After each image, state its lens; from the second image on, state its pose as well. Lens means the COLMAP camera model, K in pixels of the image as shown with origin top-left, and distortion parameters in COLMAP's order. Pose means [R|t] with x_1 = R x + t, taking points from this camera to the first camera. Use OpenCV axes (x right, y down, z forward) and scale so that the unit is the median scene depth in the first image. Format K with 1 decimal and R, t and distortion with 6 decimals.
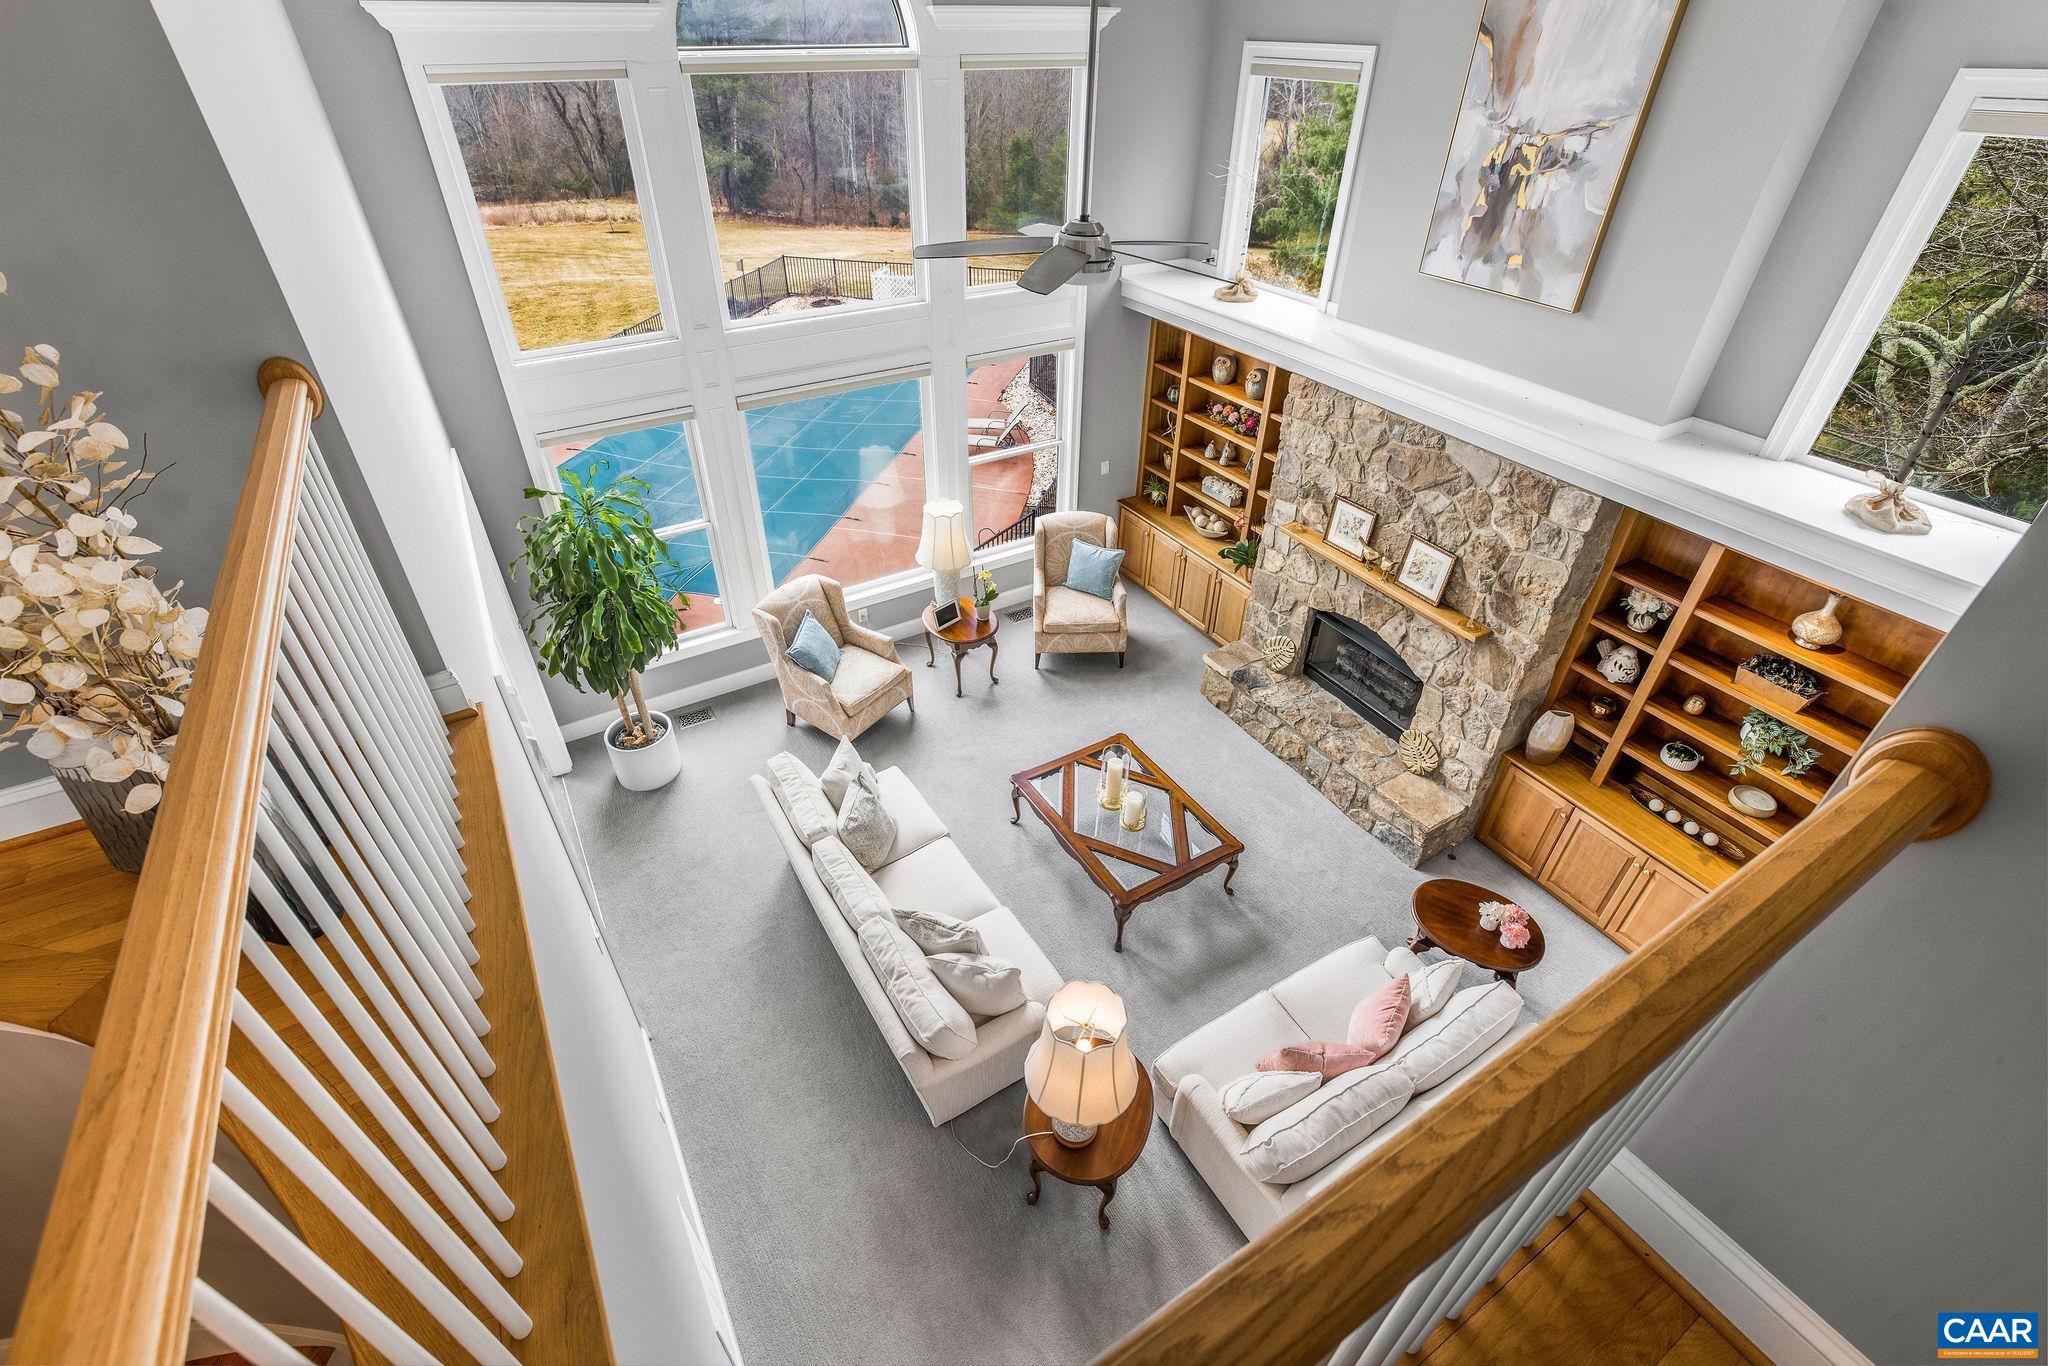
lens RADIAL K [[902.1, 0, 1016.8], [0, 902.1, 672.7], [0, 0, 1]] dist [-0.027662, 0.000483]
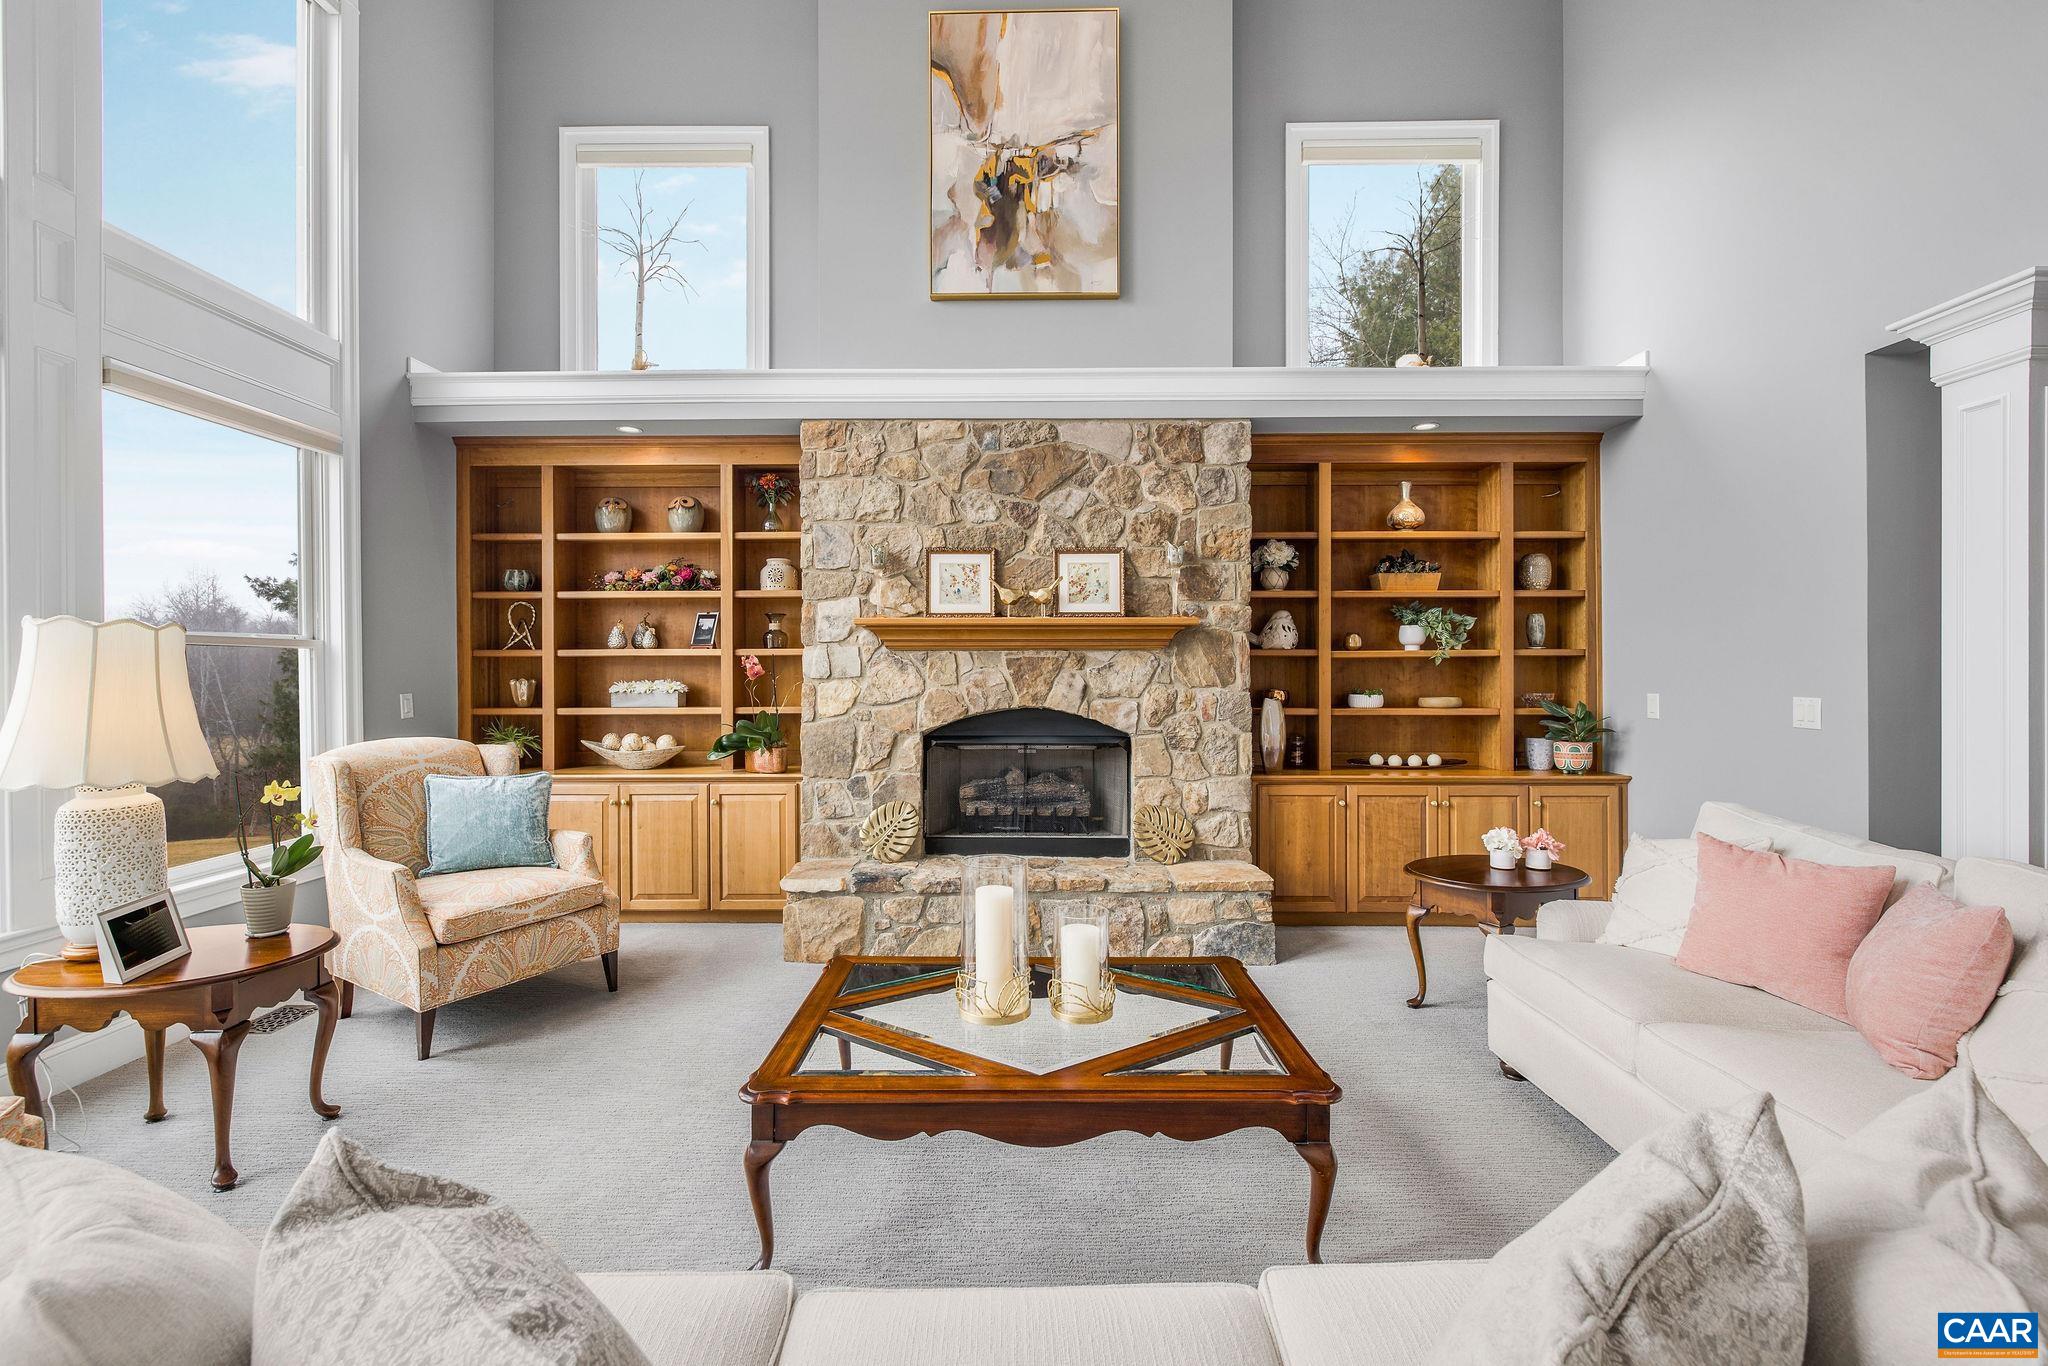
lens RADIAL K [[868.2, 0, 1014.8], [0, 868.2, 677.0], [0, 0, 1]] dist [-0.000598, 0.000856]
pose [[0.519688, -0.012730, 0.854261, -0.228705], [0.508041, 0.808502, -0.297017, 0.143917], [-0.686891, 0.588355, 0.426636, 0.757747]]
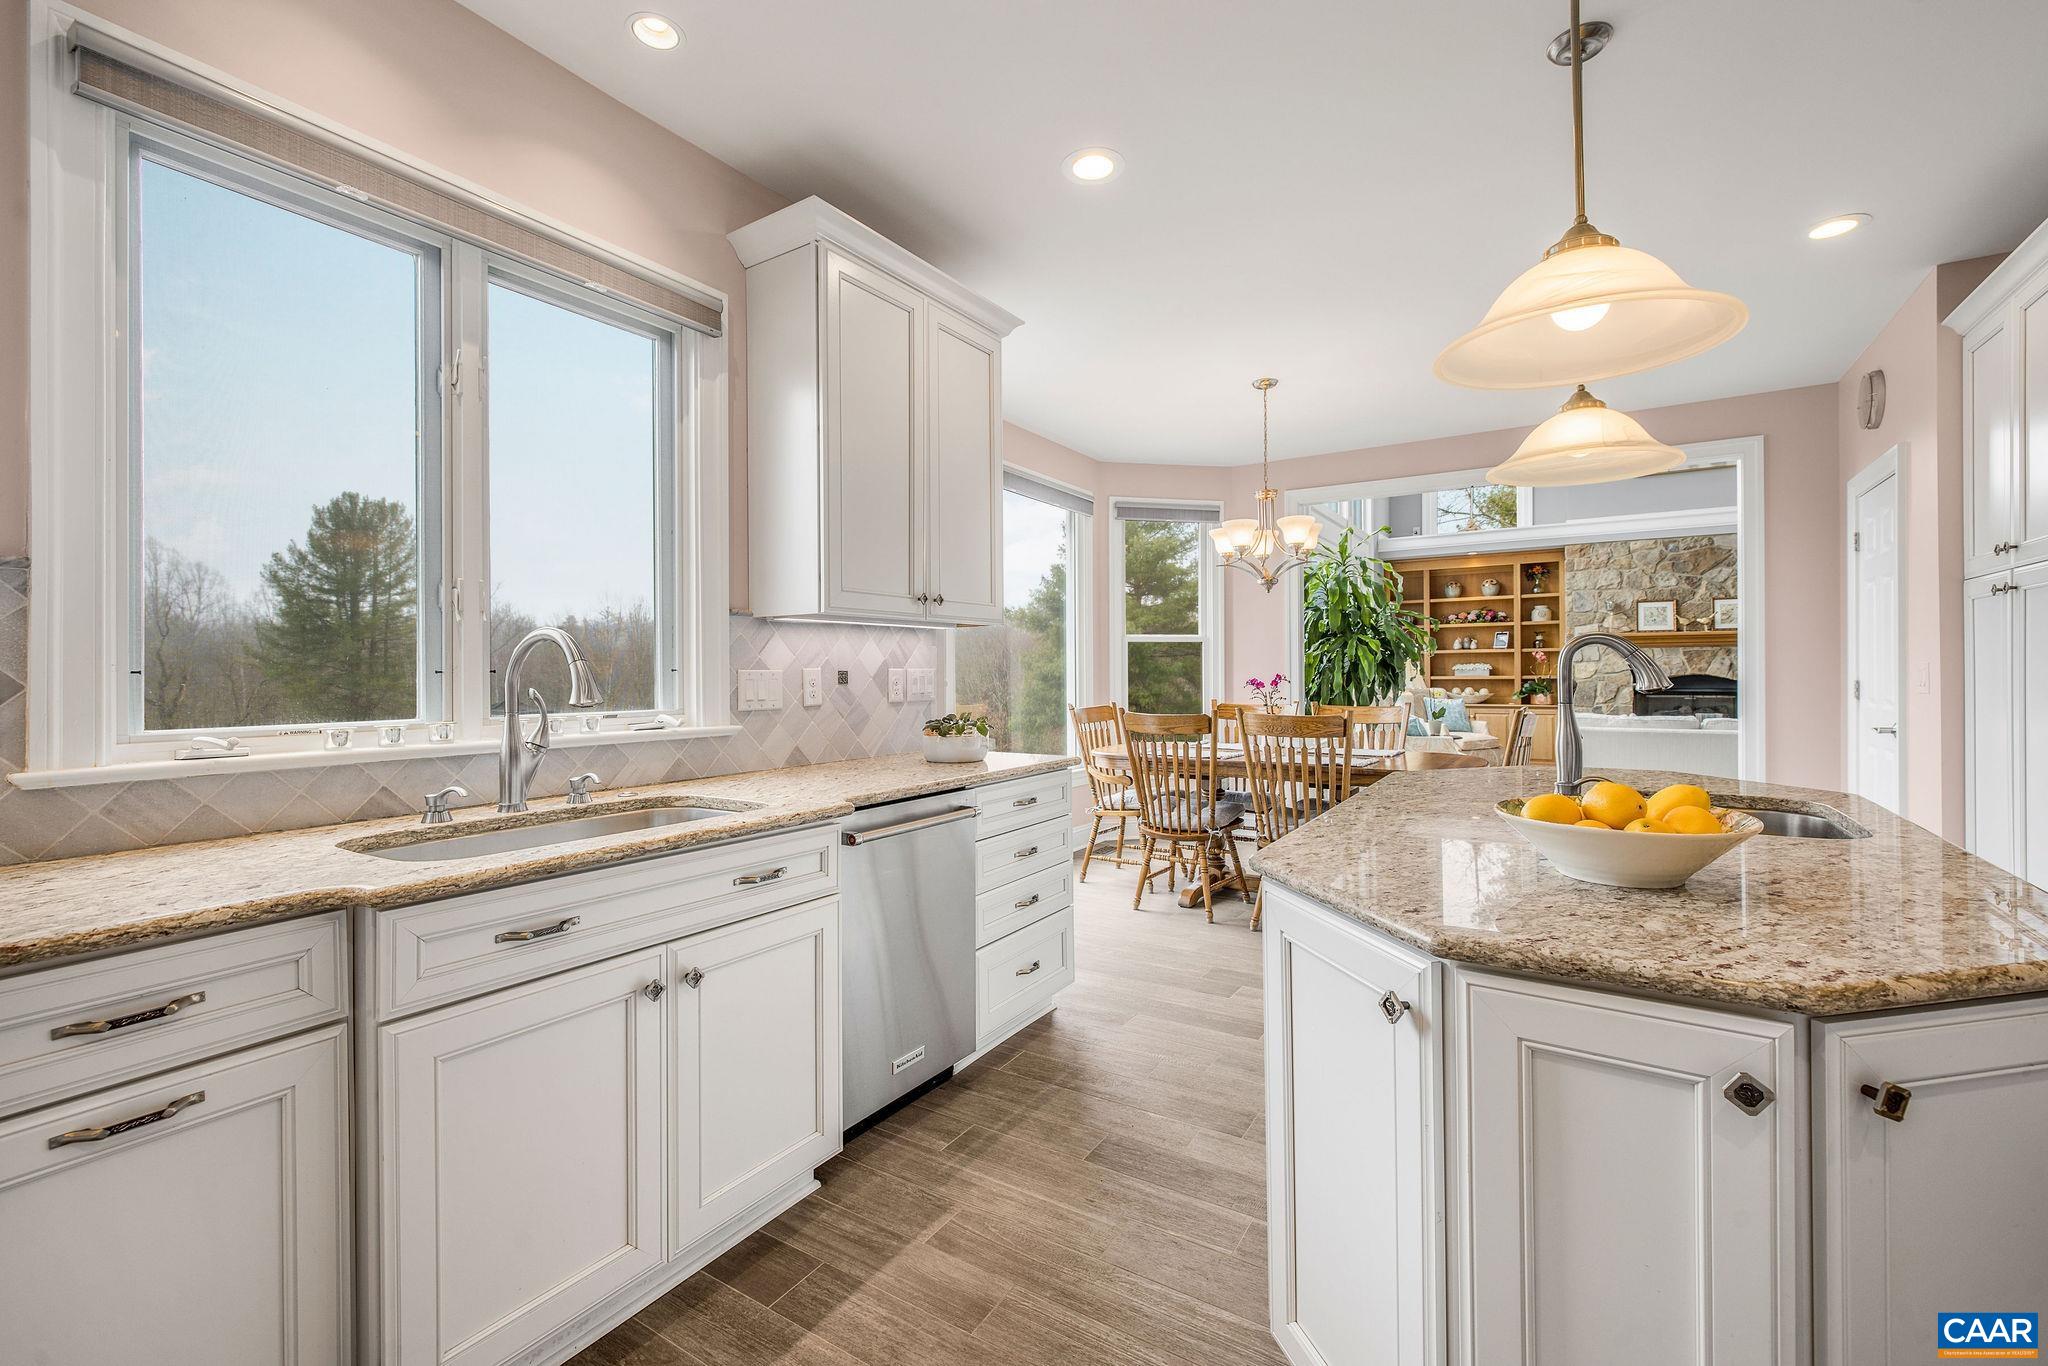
lens RADIAL K [[868.2, 0, 1015.7], [0, 868.2, 676.6], [0, 0, 1]] dist [-0.000598, 0.000856]
pose [[0.895550, -0.017745, 0.444607, -1.393963], [0.274622, 0.808237, -0.520899, 0.434765], [-0.350105, 0.588590, 0.728689, 0.370788]]
